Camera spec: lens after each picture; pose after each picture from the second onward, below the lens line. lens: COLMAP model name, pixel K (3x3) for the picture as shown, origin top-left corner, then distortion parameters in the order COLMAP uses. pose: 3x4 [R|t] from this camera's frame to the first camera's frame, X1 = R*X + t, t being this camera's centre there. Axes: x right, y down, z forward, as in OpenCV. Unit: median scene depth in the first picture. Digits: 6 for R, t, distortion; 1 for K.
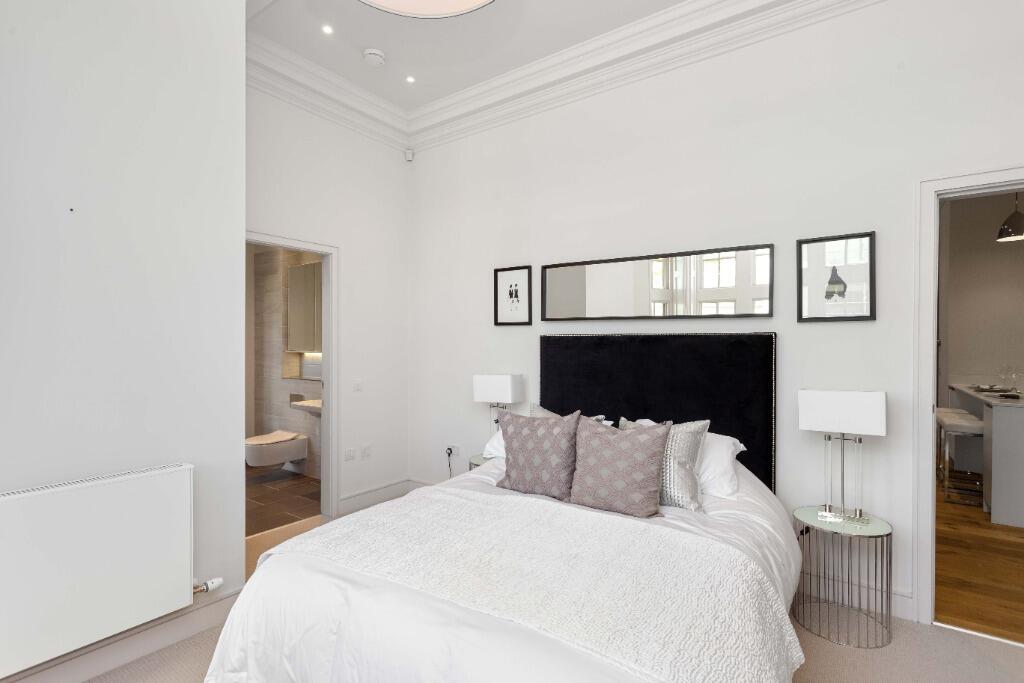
lens RADIAL K [[493.3, 0, 514.8], [0, 493.3, 341.0], [0, 0, 1]] dist [-0.000395, -0.000382]
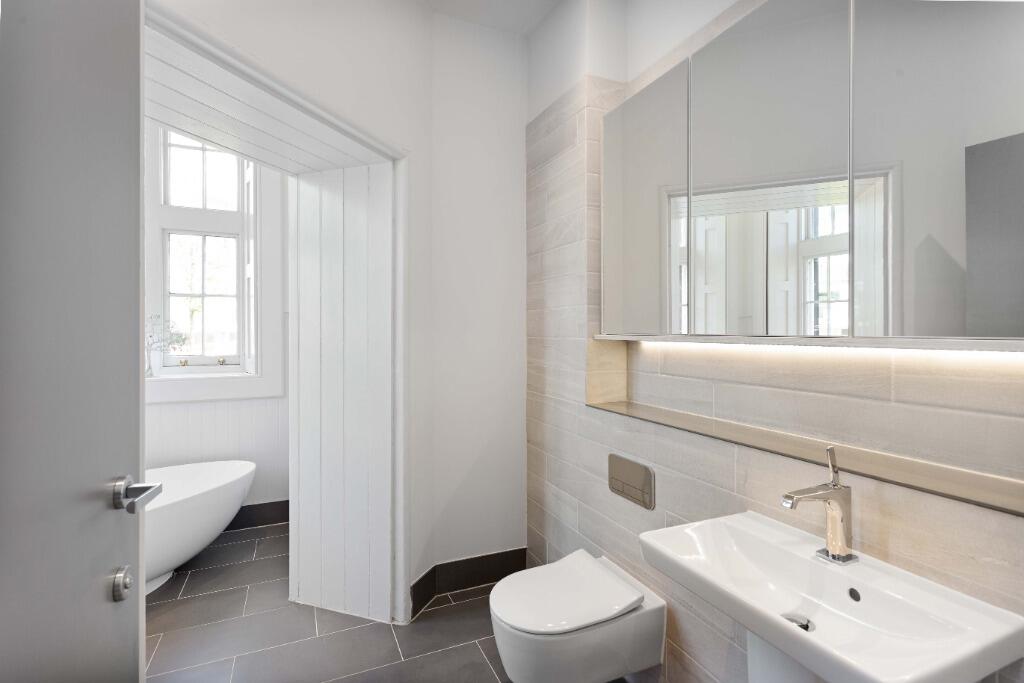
lens RADIAL K [[493.3, 0, 510.6], [0, 493.3, 339.6], [0, 0, 1]] dist [-0.000395, -0.000382]
pose [[0.857926, 0.002804, -0.513766, -0.342482], [0.000398, 0.999981, 0.006123, 0.021937], [0.513773, -0.005458, 0.857909, 0.671807]]
